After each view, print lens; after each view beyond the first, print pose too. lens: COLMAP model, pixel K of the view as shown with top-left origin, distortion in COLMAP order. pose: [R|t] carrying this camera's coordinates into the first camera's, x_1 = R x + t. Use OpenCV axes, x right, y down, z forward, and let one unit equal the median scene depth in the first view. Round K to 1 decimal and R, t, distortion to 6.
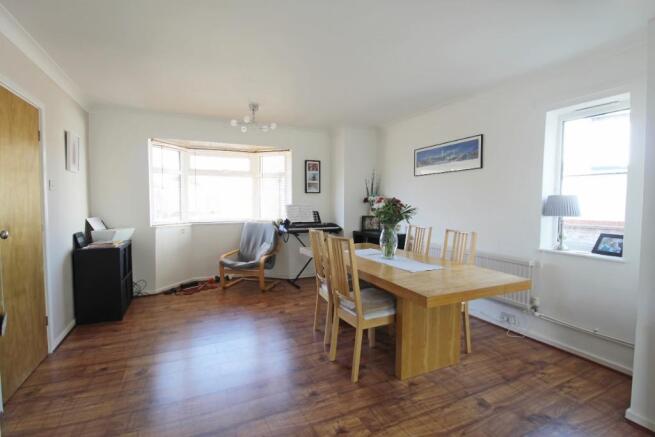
lens RADIAL K [[312.0, 0, 327.5], [0, 312.0, 218.5], [0, 0, 1]] dist [-0.000816, -0.000128]
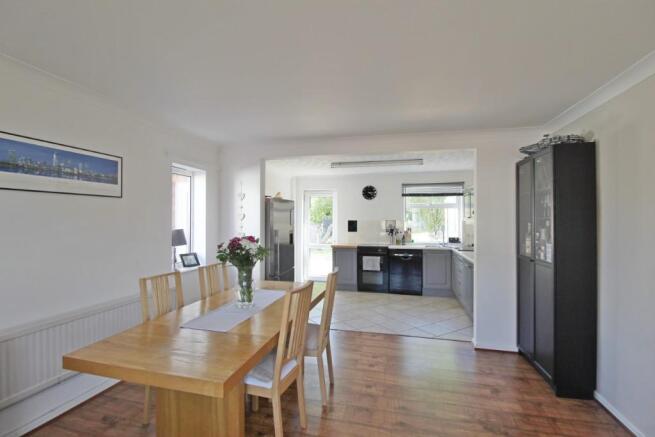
lens RADIAL K [[312.0, 0, 327.5], [0, 312.0, 218.5], [0, 0, 1]] dist [-0.000816, -0.000128]
pose [[-0.774652, -0.001381, 0.632387, -0.455695], [0.029863, 0.998802, 0.038763, -0.121080], [-0.631683, 0.048913, -0.773683, 1.293183]]
